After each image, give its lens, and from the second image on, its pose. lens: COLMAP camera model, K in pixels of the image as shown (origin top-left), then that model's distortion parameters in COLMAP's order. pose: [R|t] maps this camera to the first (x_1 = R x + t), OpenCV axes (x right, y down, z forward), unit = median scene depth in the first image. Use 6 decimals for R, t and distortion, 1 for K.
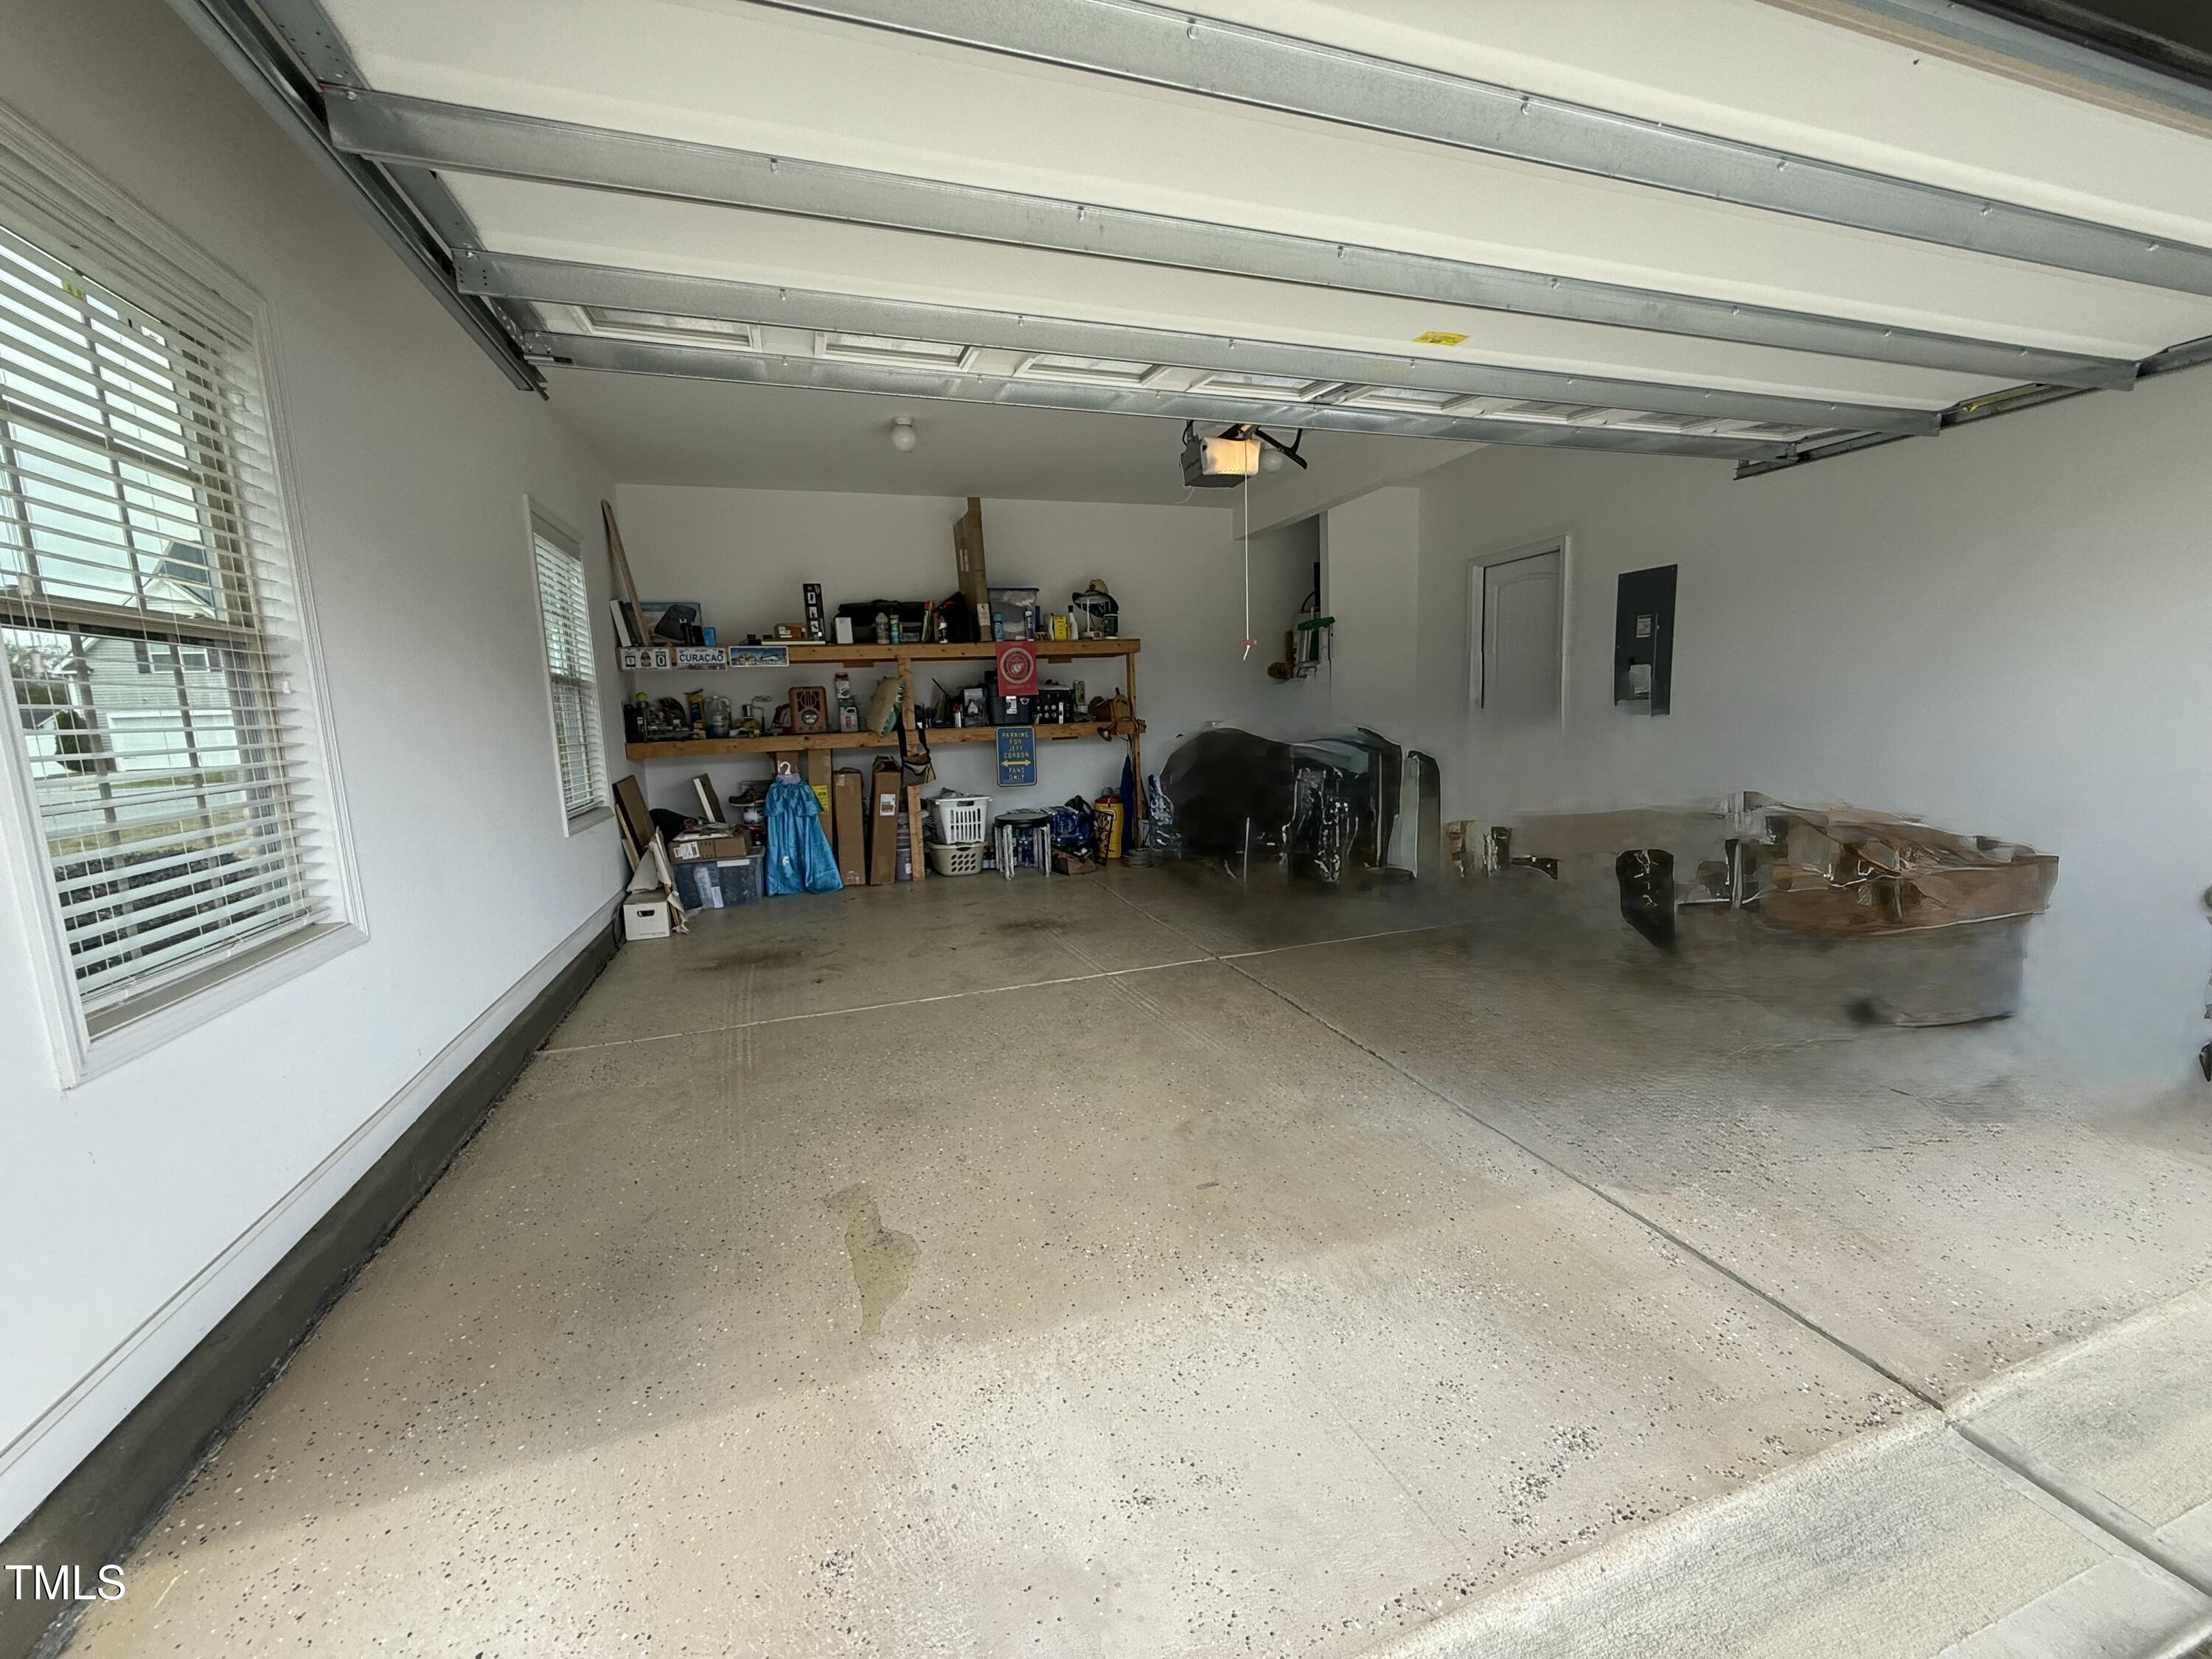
lens RADIAL K [[885.3, 0, 1098.3], [0, 885.3, 830.4], [0, 0, 1]] dist [0.000556, -0.000330]
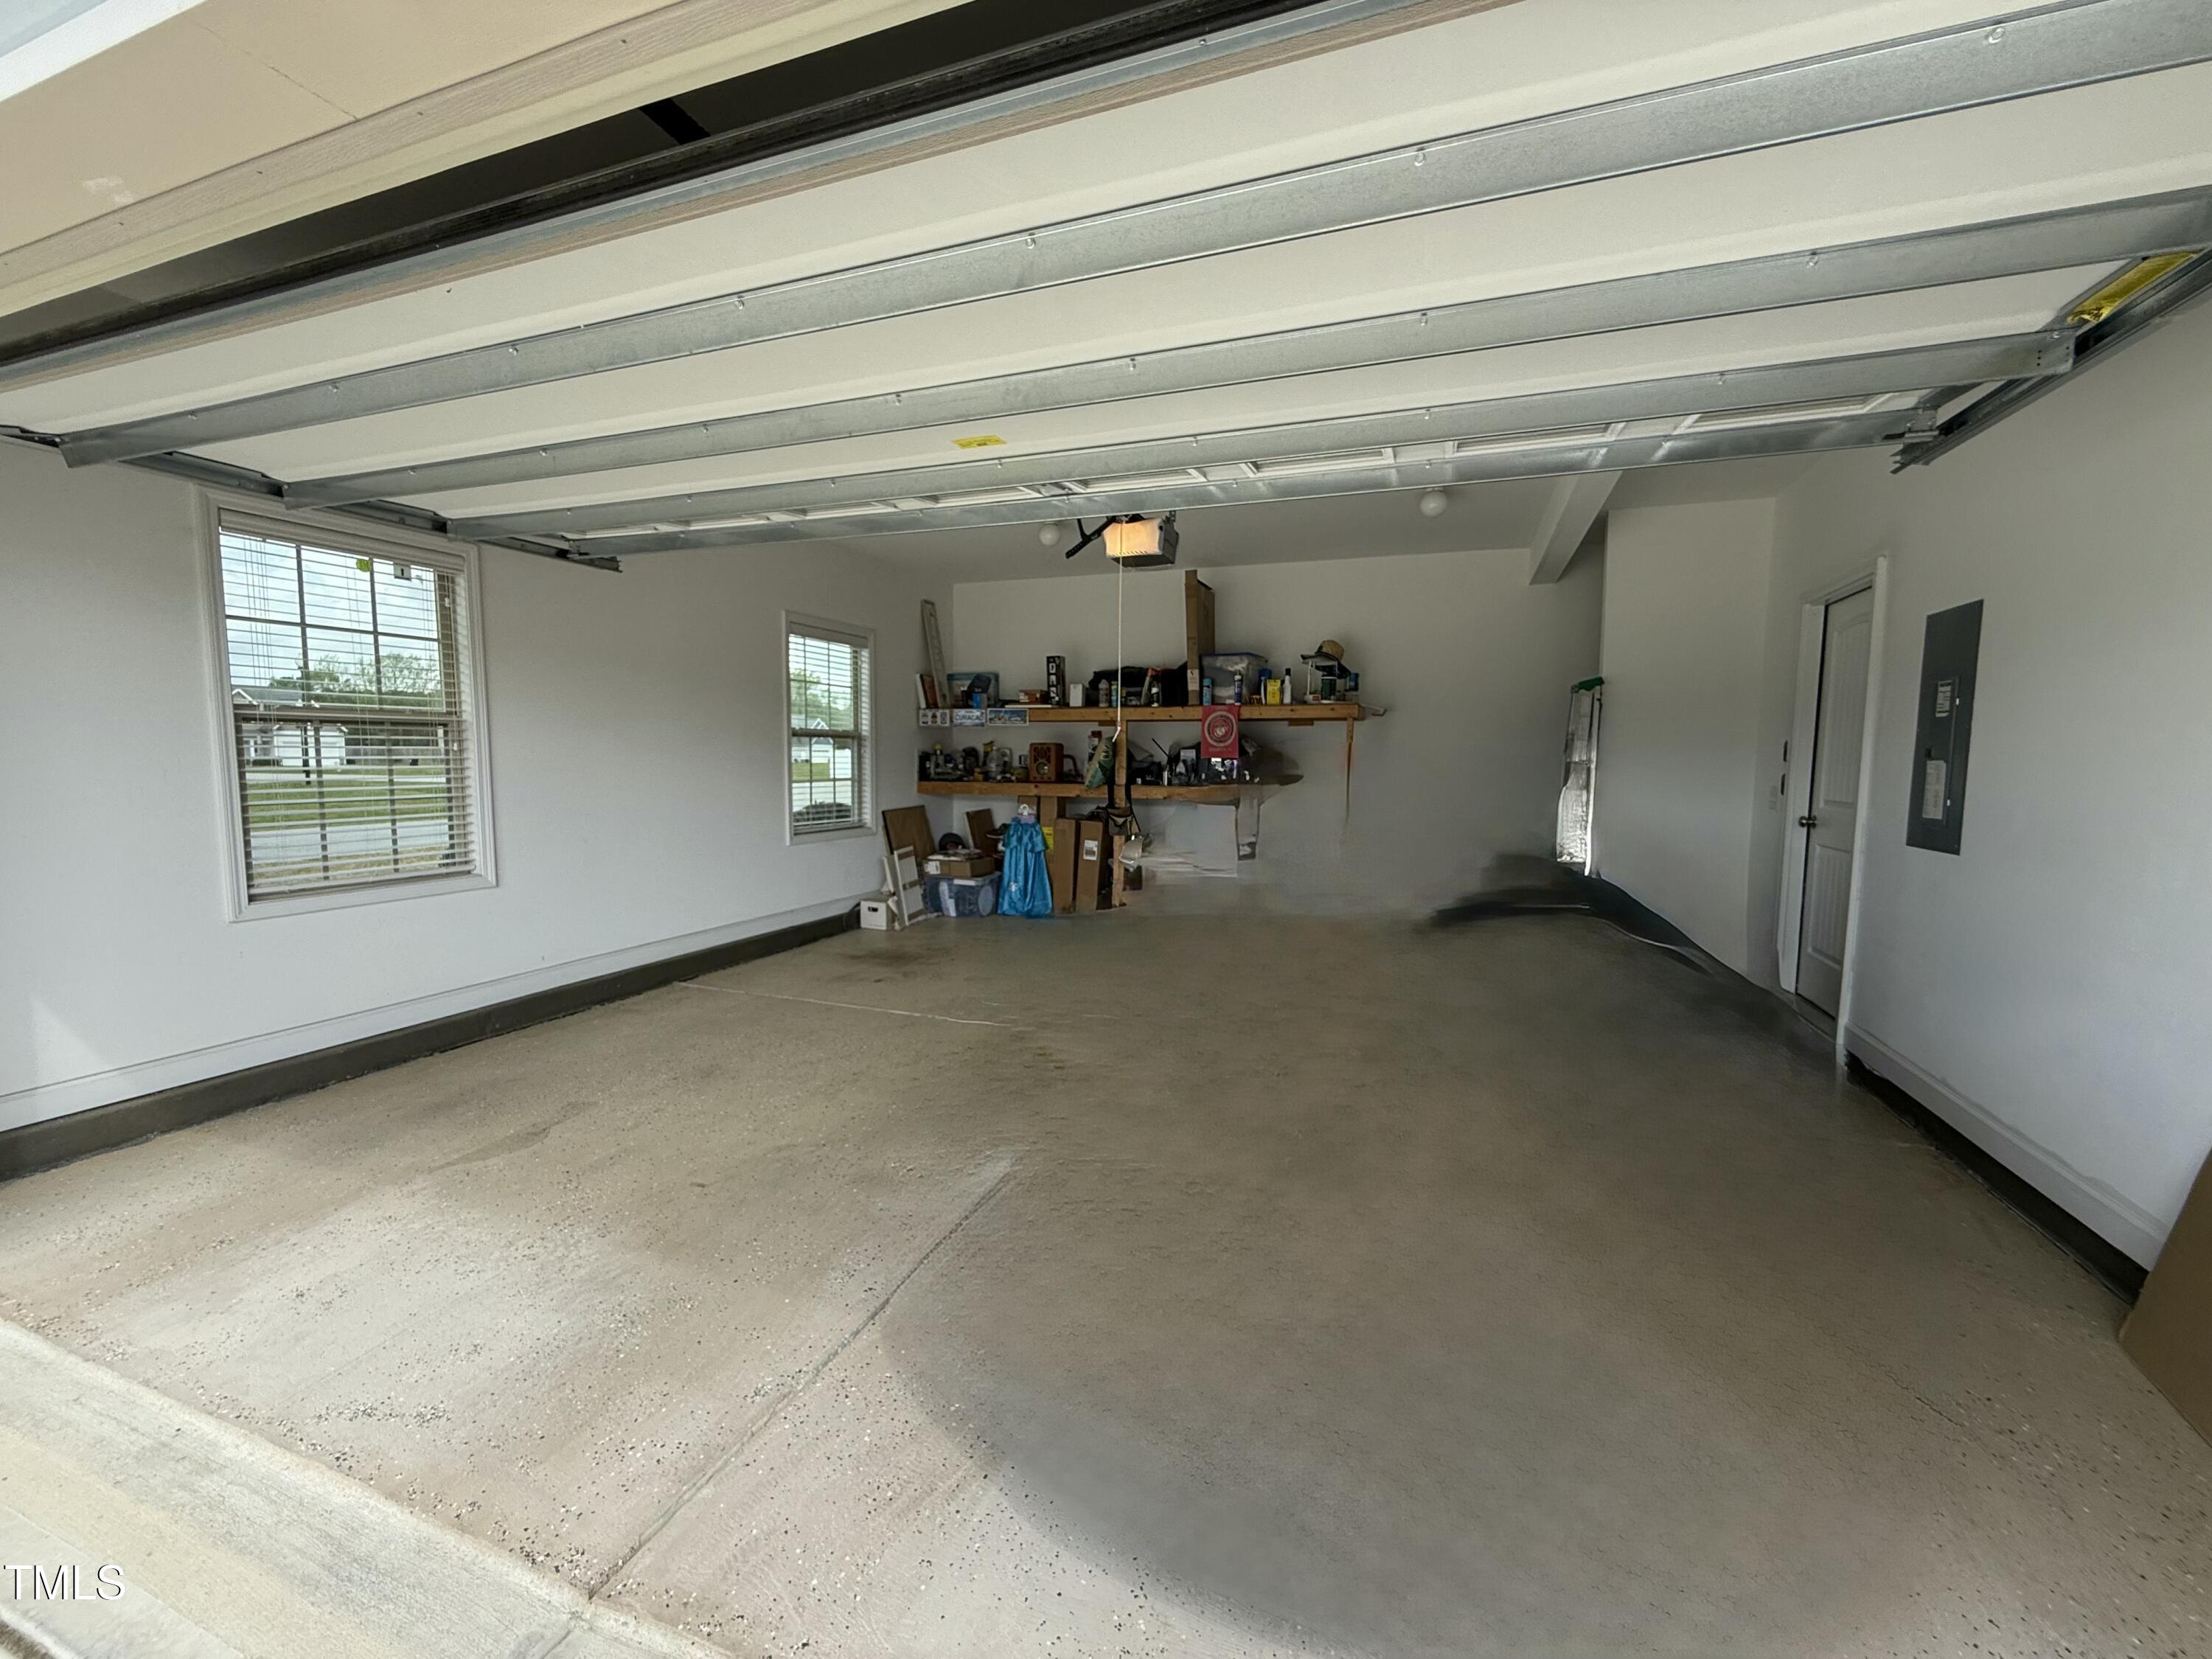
lens RADIAL K [[885.3, 0, 1090.1], [0, 885.3, 822.2], [0, 0, 1]] dist [0.000556, -0.000330]
pose [[0.770650, 0.093058, -0.630428, 0.495625], [-0.128023, 0.991720, -0.010110, -0.056417], [0.624267, 0.088500, 0.776182, 0.142685]]
